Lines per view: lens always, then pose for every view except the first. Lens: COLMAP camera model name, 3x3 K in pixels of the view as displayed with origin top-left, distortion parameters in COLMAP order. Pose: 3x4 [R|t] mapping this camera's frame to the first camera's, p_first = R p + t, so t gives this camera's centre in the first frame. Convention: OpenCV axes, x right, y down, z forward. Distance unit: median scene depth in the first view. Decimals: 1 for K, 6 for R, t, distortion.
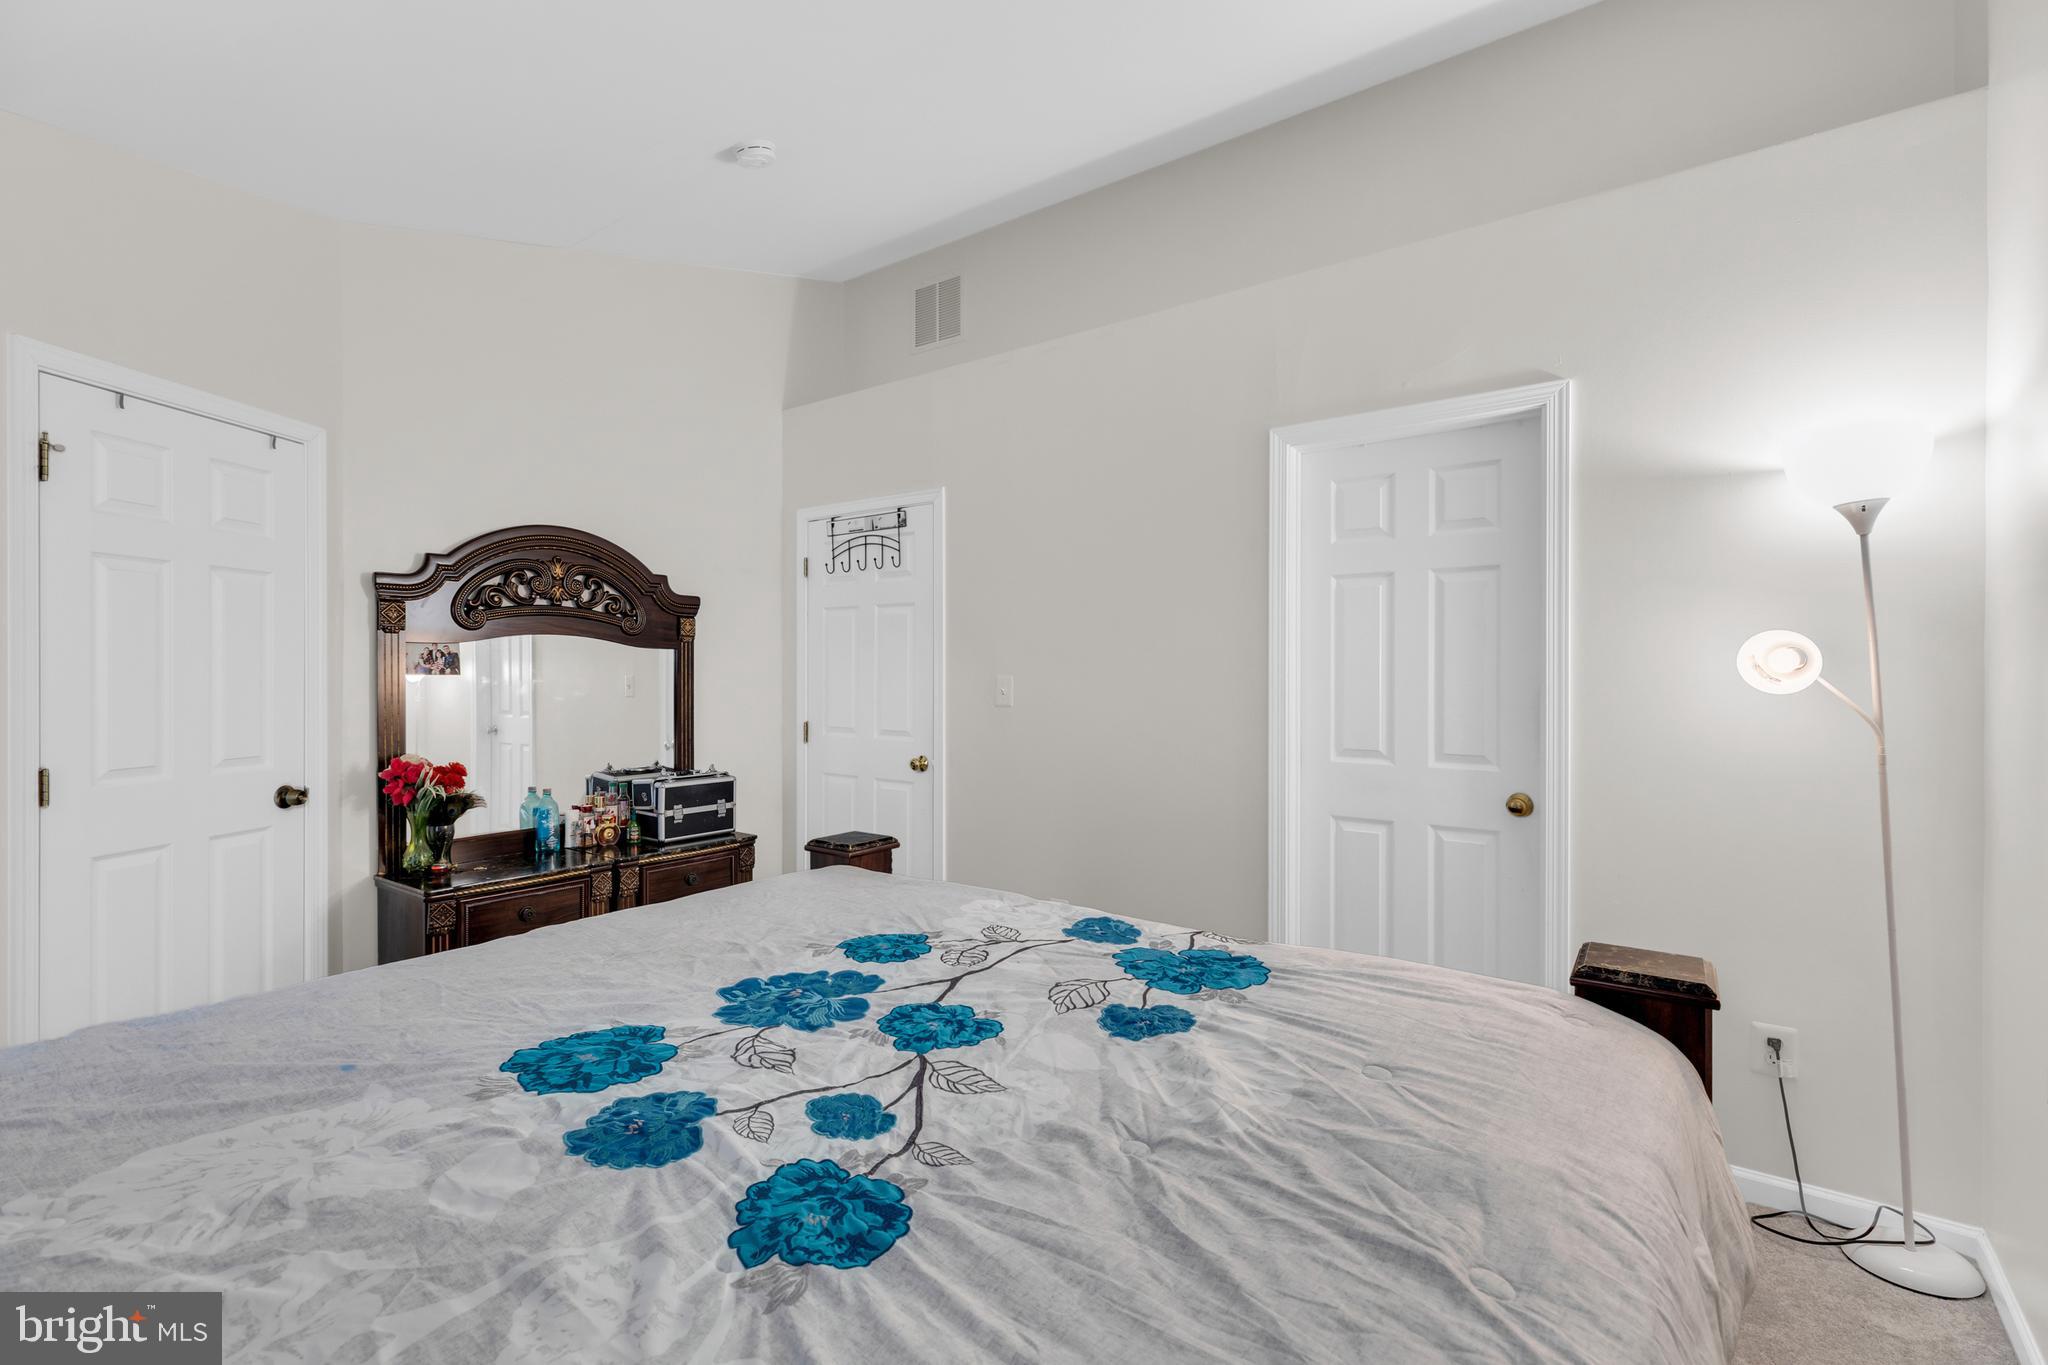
lens RADIAL K [[914.0, 0, 1015.6], [0, 914.0, 684.5], [0, 0, 1]] dist [0.002264, 0.000376]
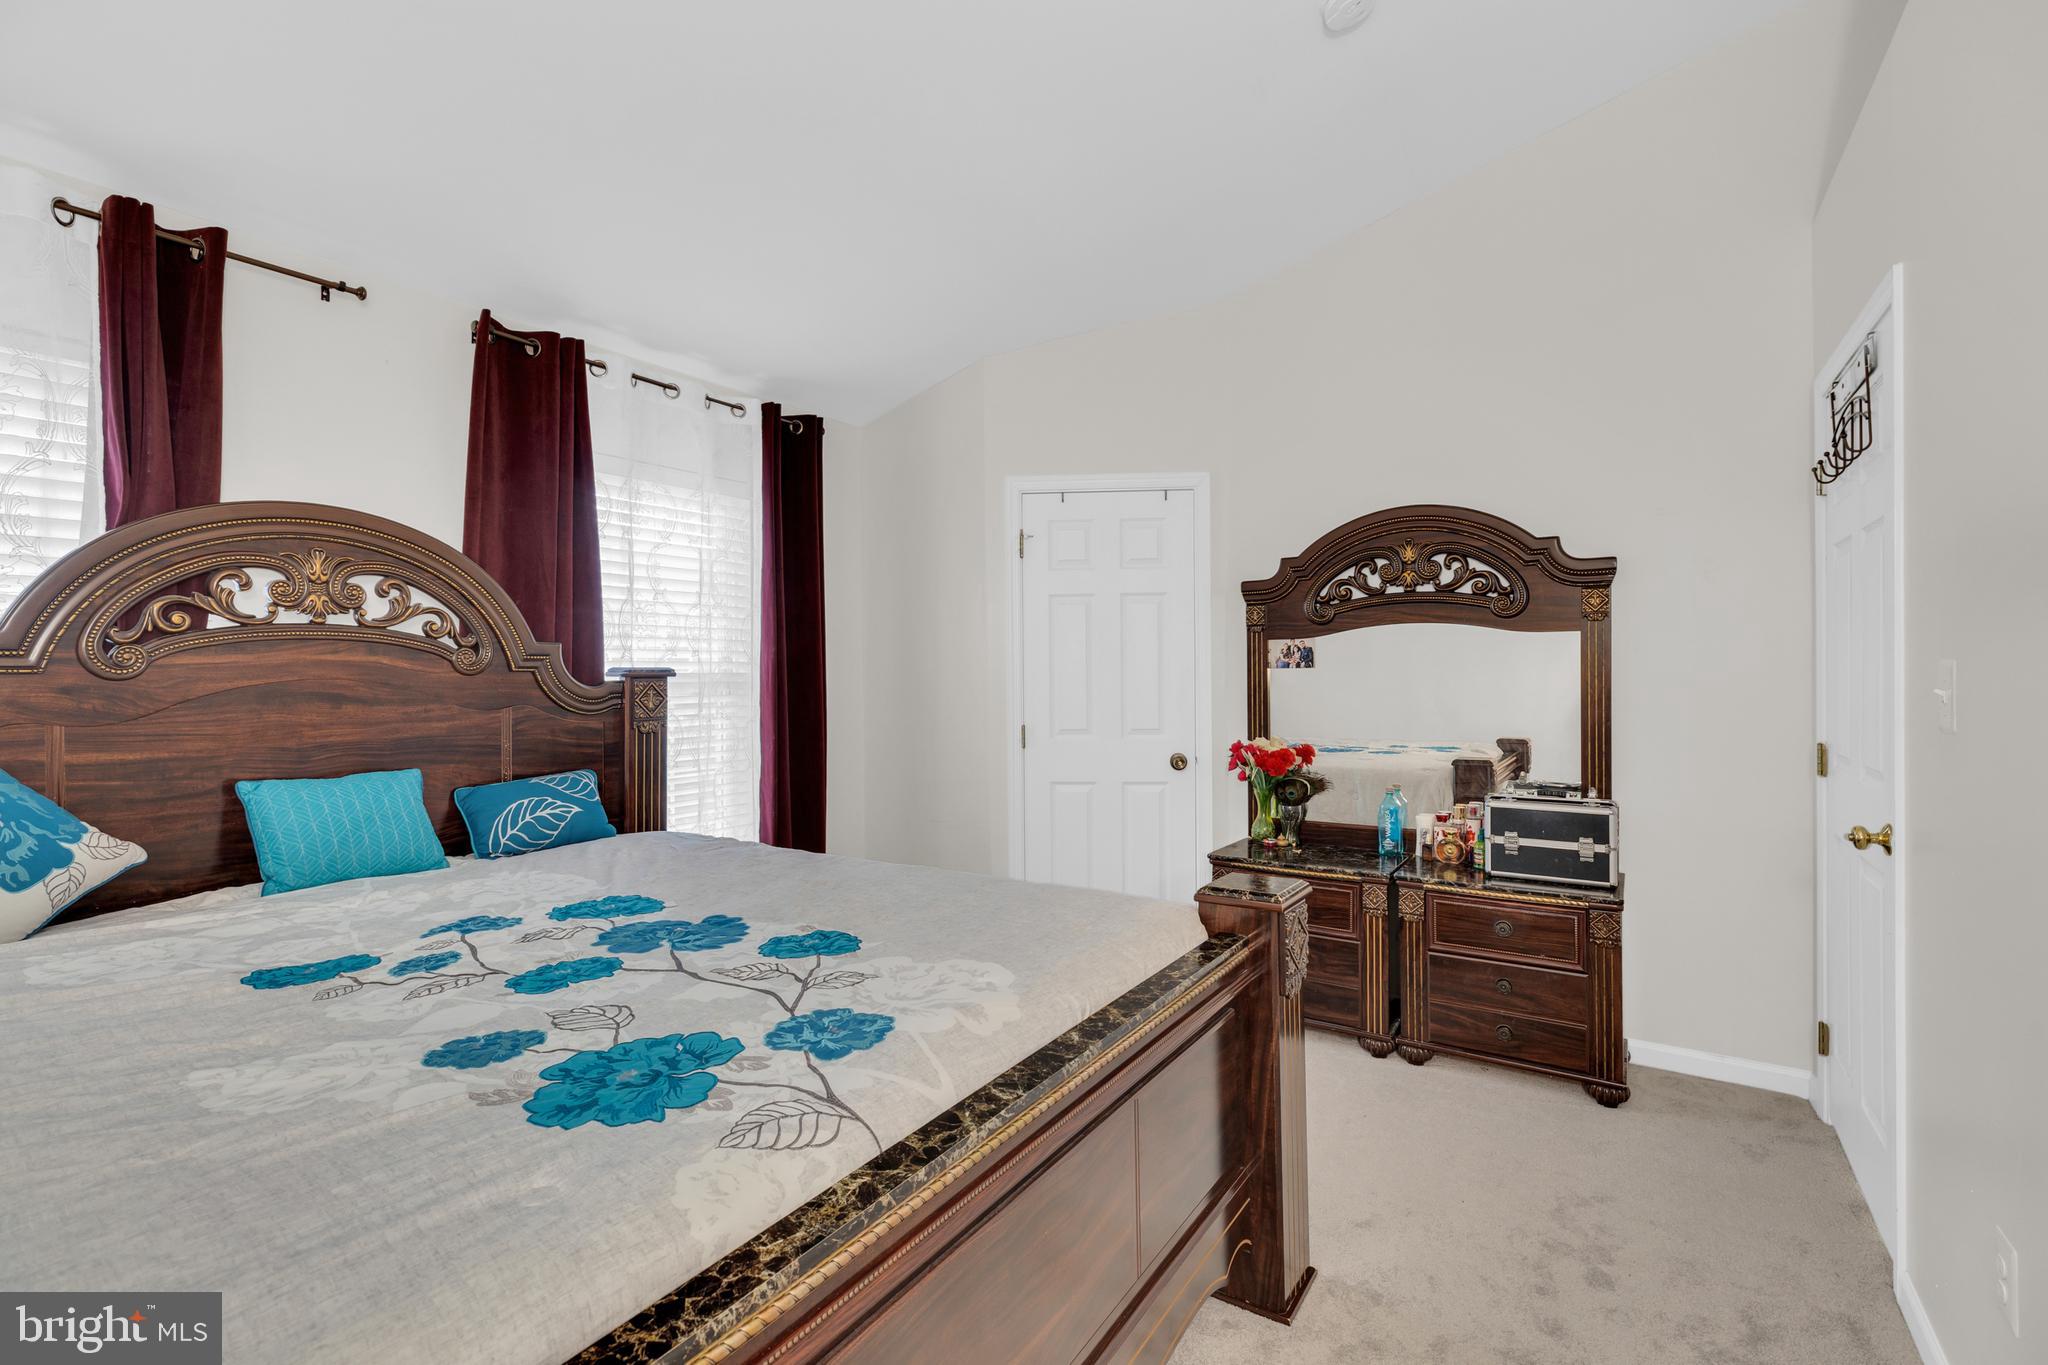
lens RADIAL K [[914.0, 0, 1015.6], [0, 914.0, 684.5], [0, 0, 1]] dist [0.002264, 0.000376]
pose [[0.054651, 0.009929, -0.998456, 0.438113], [-0.002789, 0.999948, 0.009791, -0.000629], [0.998502, 0.002249, 0.054676, 0.604155]]
